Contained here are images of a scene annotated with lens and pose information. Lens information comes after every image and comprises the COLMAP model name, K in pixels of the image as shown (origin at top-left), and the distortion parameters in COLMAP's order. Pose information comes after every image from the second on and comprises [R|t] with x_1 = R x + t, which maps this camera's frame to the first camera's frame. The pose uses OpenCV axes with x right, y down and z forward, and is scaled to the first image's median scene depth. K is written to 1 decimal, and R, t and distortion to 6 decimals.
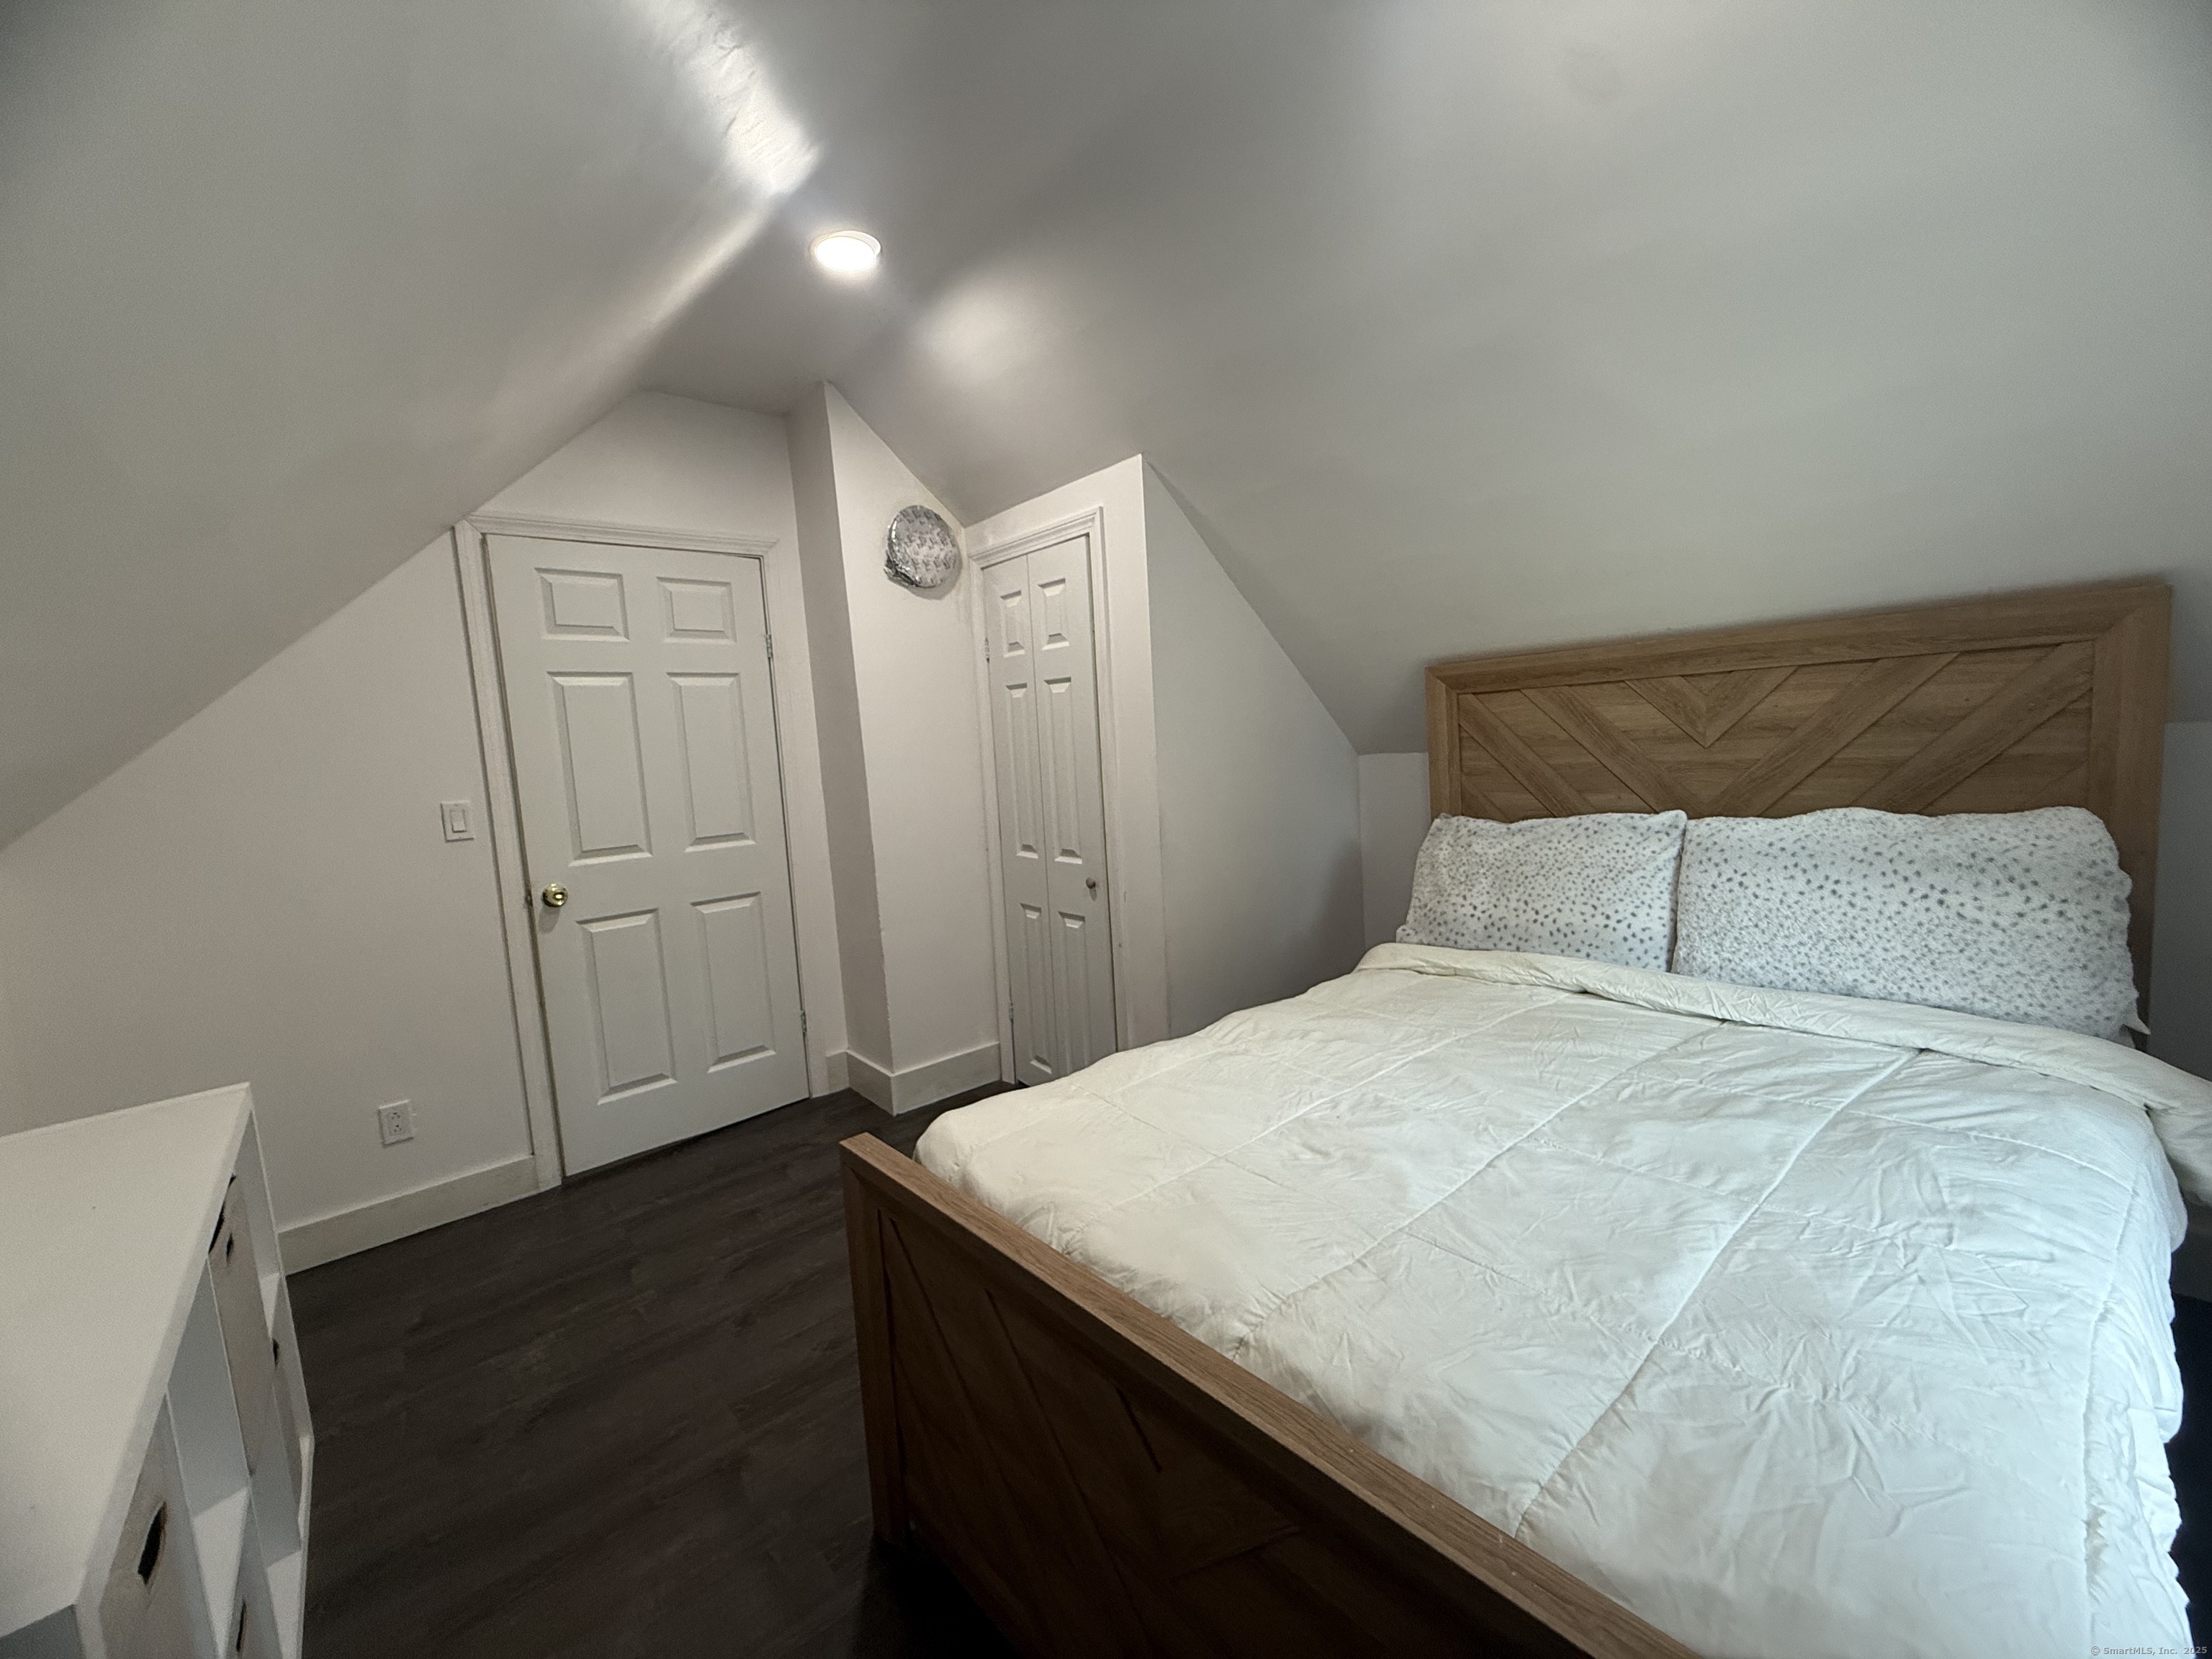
lens RADIAL K [[884.1, 0, 1108.0], [0, 884.1, 833.4], [0, 0, 1]] dist [0.001557, 0.000112]
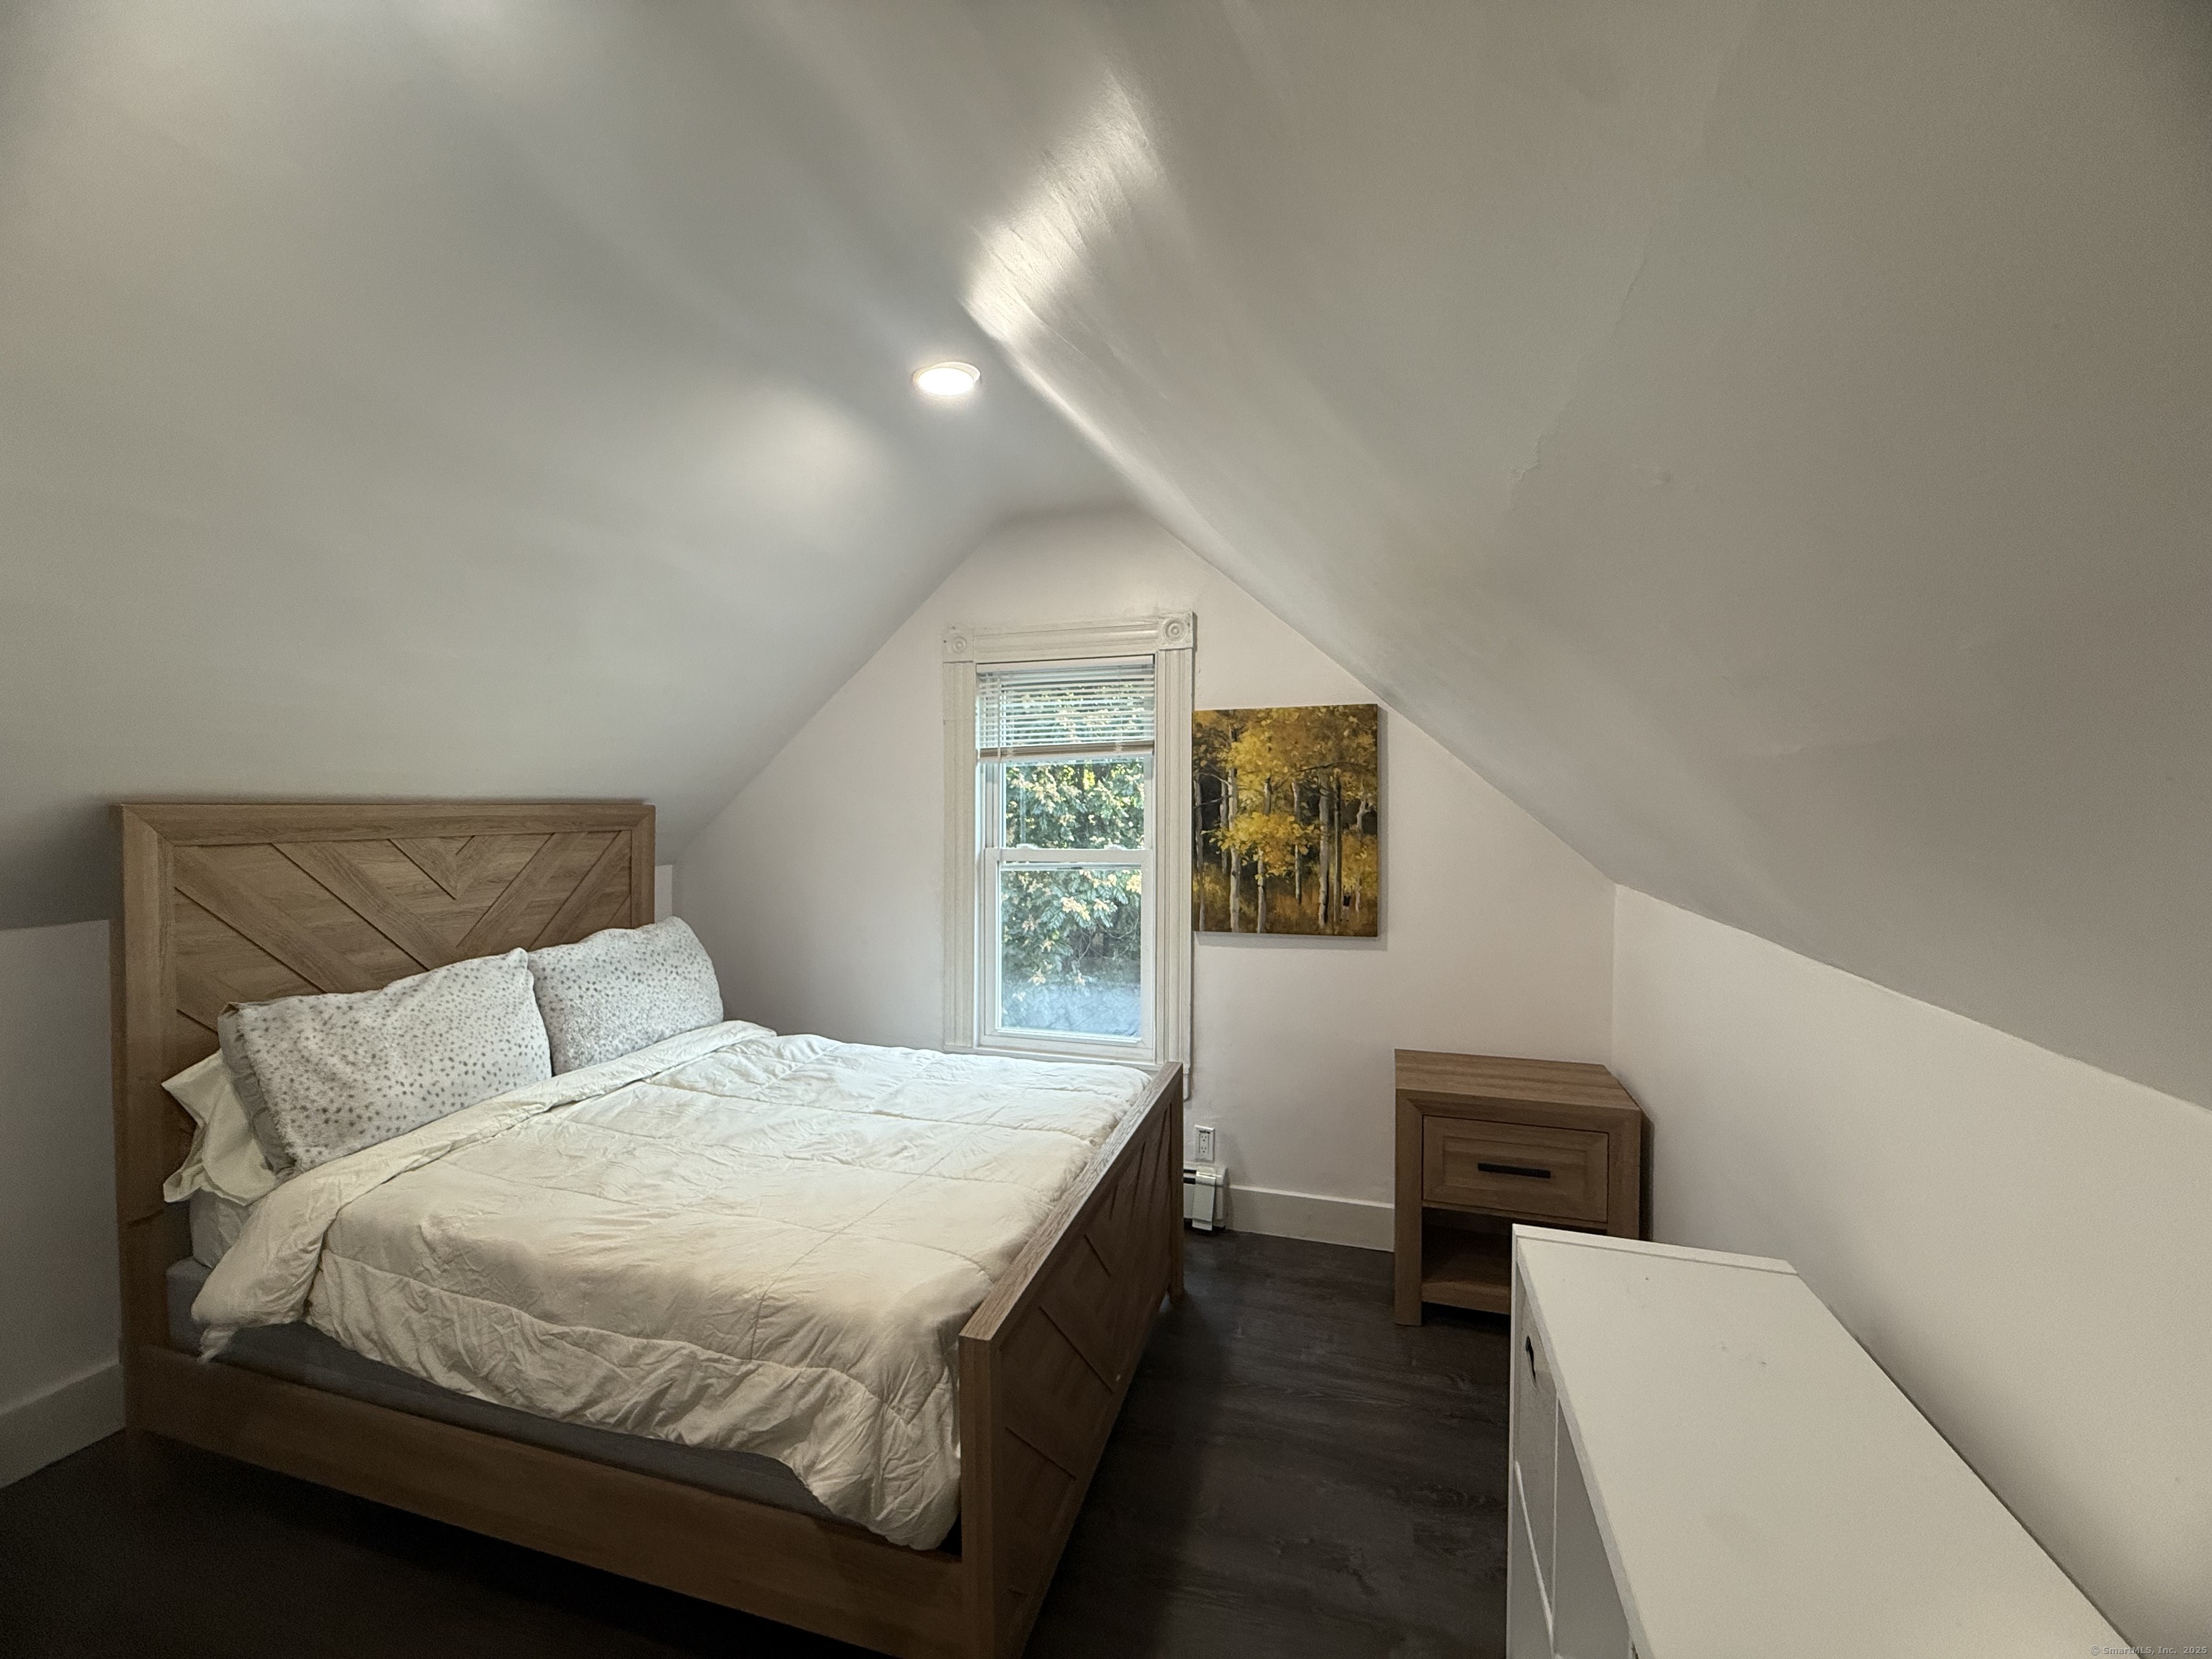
lens RADIAL K [[884.1, 0, 1106.7], [0, 884.1, 825.6], [0, 0, 1]] dist [0.001557, 0.000112]
pose [[-0.532869, 0.045896, 0.844952, -0.773099], [0.125424, 0.991782, 0.025228, -0.114645], [-0.836851, 0.119420, -0.534247, 0.889697]]
